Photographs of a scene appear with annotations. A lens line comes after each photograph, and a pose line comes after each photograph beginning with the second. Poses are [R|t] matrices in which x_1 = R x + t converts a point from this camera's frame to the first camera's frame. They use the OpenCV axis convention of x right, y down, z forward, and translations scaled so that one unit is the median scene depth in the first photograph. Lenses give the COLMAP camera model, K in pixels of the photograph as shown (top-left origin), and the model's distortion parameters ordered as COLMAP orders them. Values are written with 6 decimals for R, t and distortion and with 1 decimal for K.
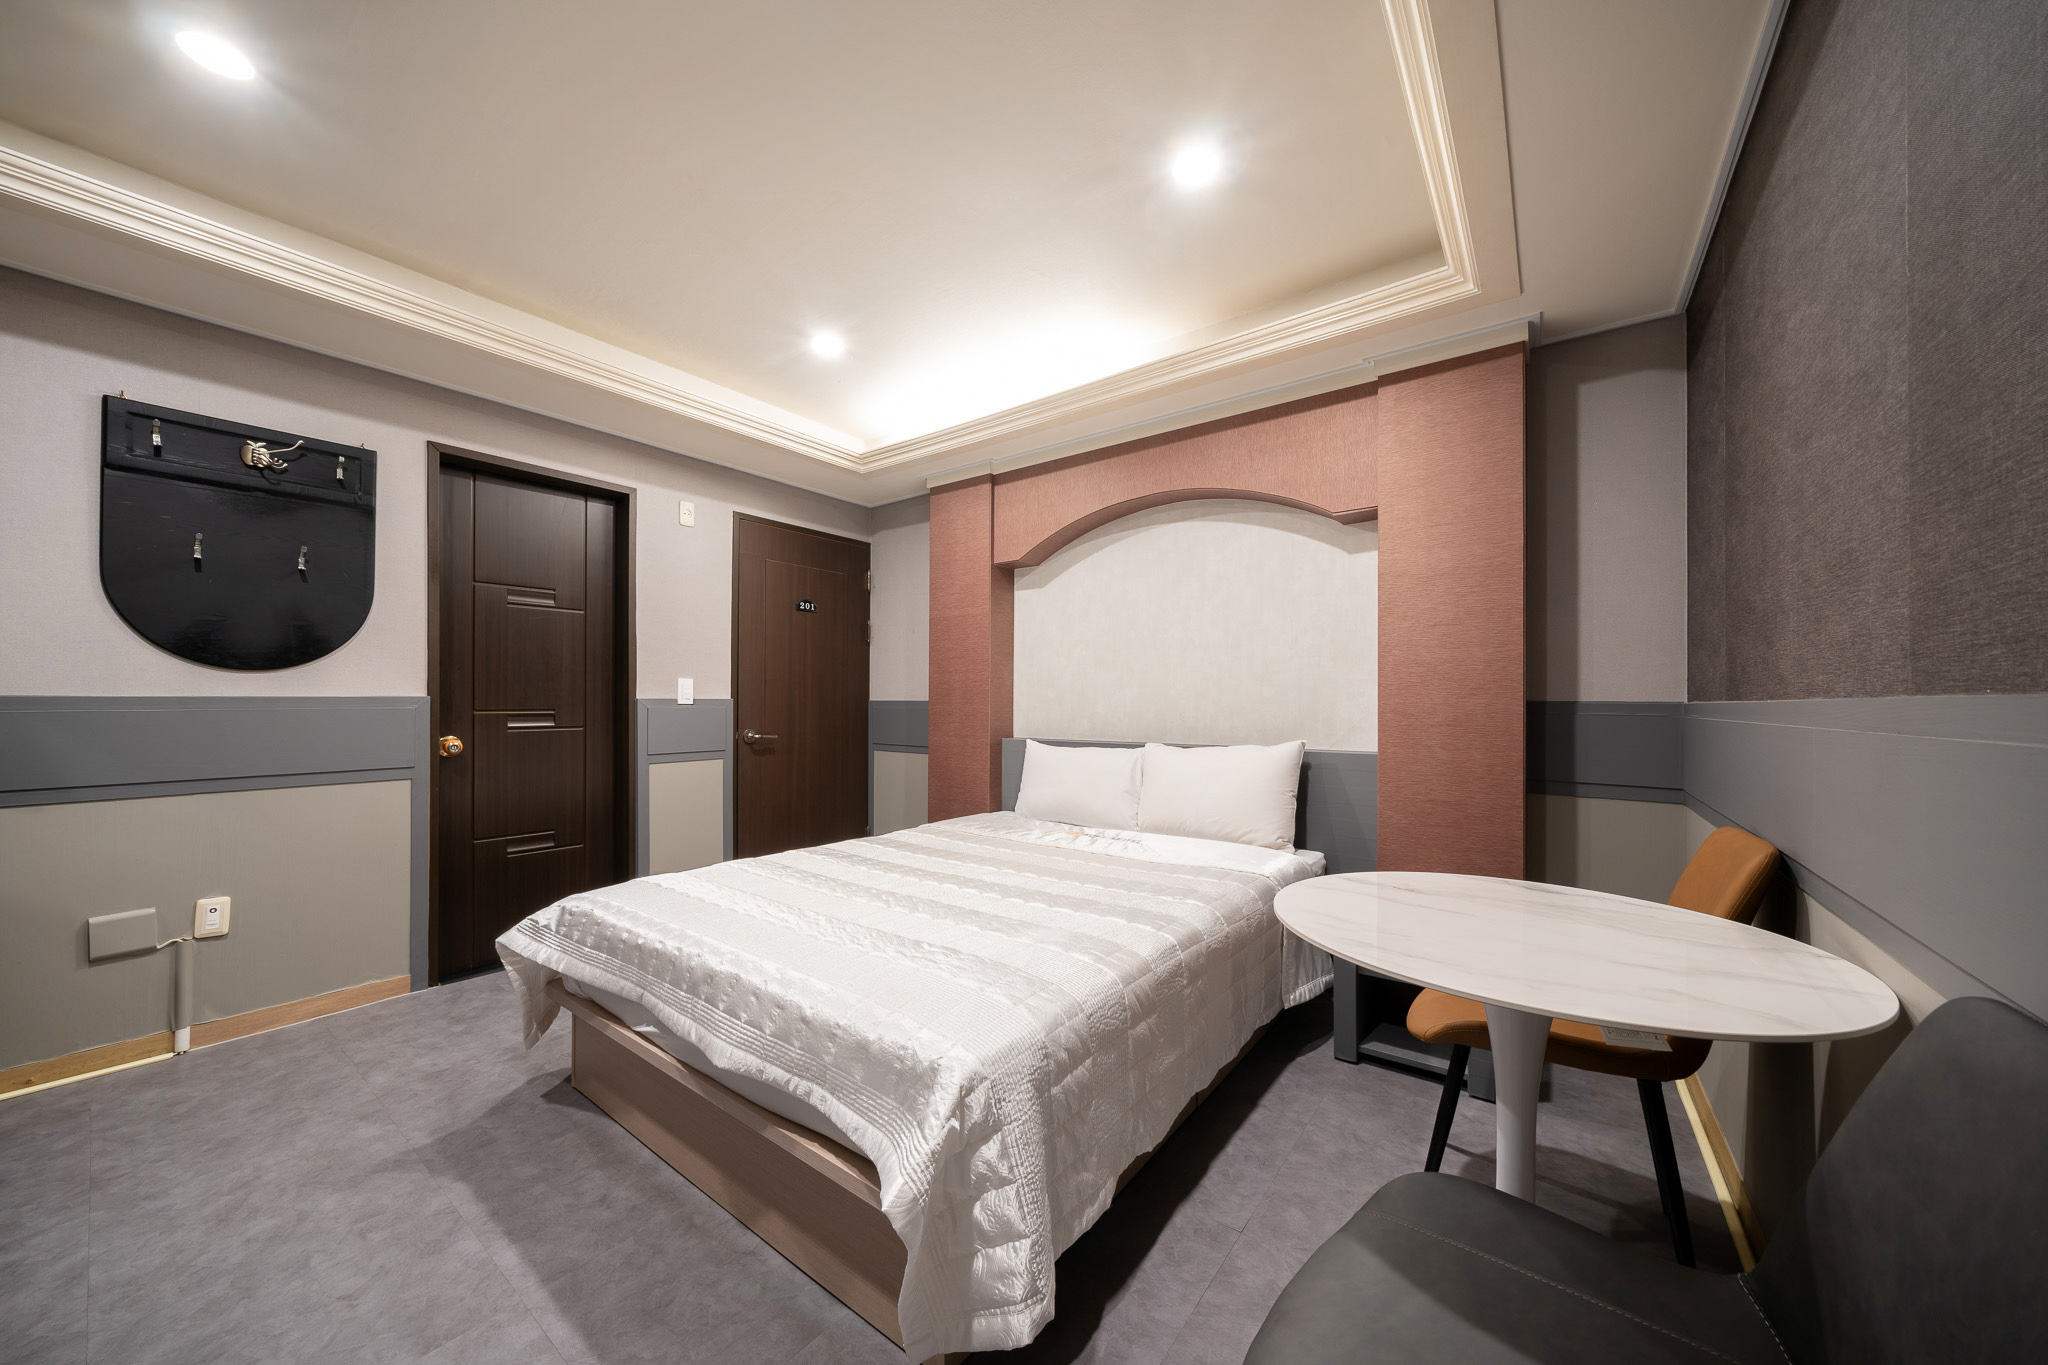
lens RADIAL K [[712.4, 0, 1012.3], [0, 712.4, 689.8], [0, 0, 1]] dist [-0.000794, 0.000016]
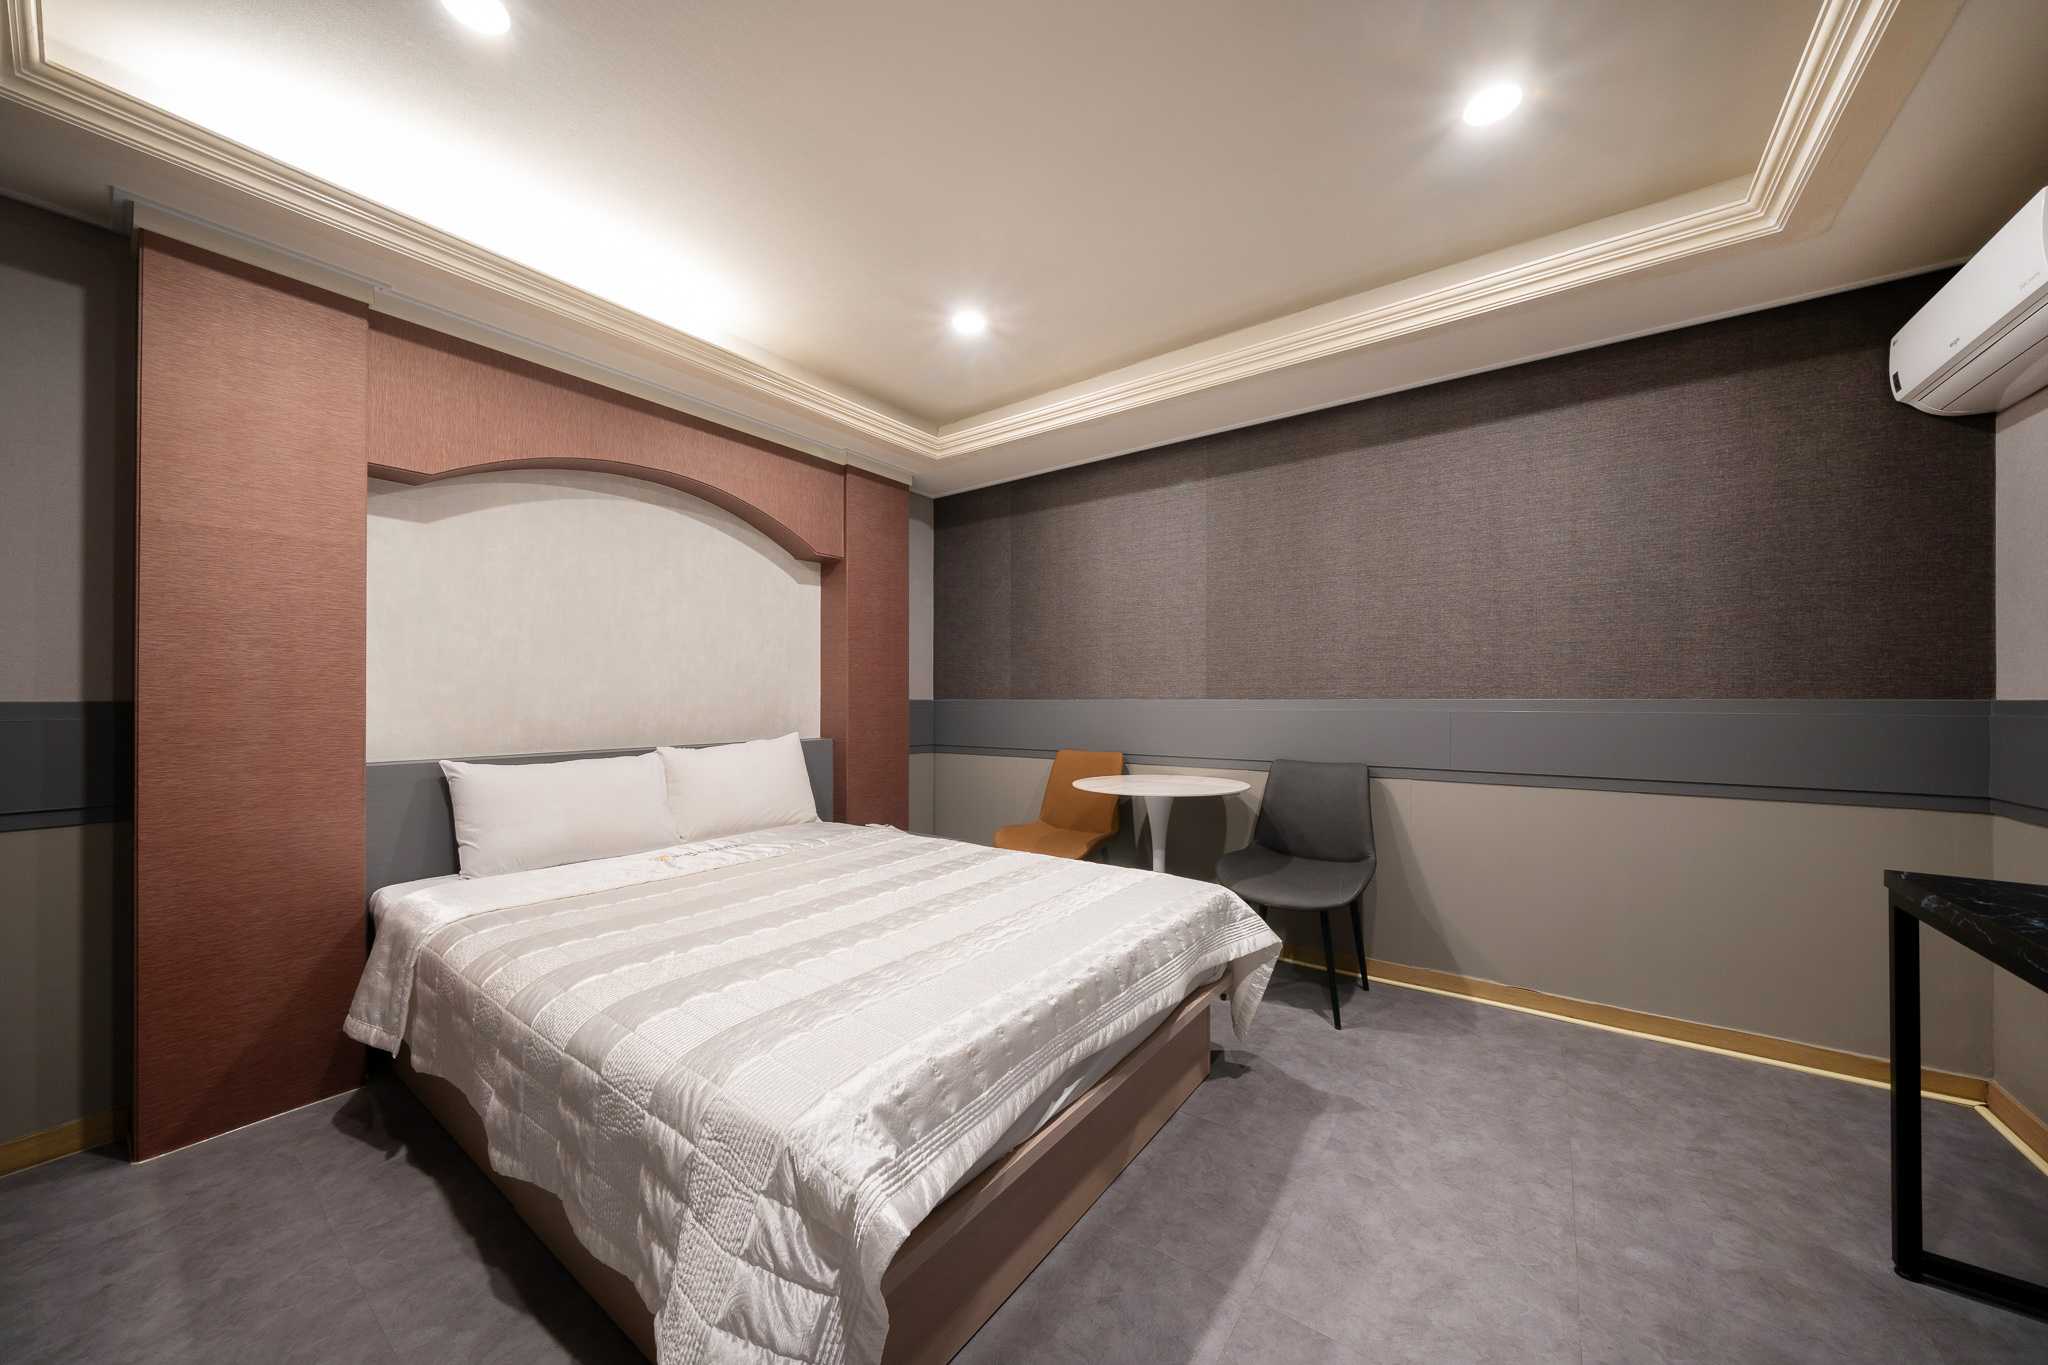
lens RADIAL K [[712.4, 0, 1012.3], [0, 712.4, 689.8], [0, 0, 1]] dist [-0.000794, 0.000016]
pose [[-0.010400, 0.011550, 0.999879, -1.058848], [-0.015751, 0.999807, -0.011713, 0.008953], [-0.999822, -0.015871, -0.010216, 0.845202]]
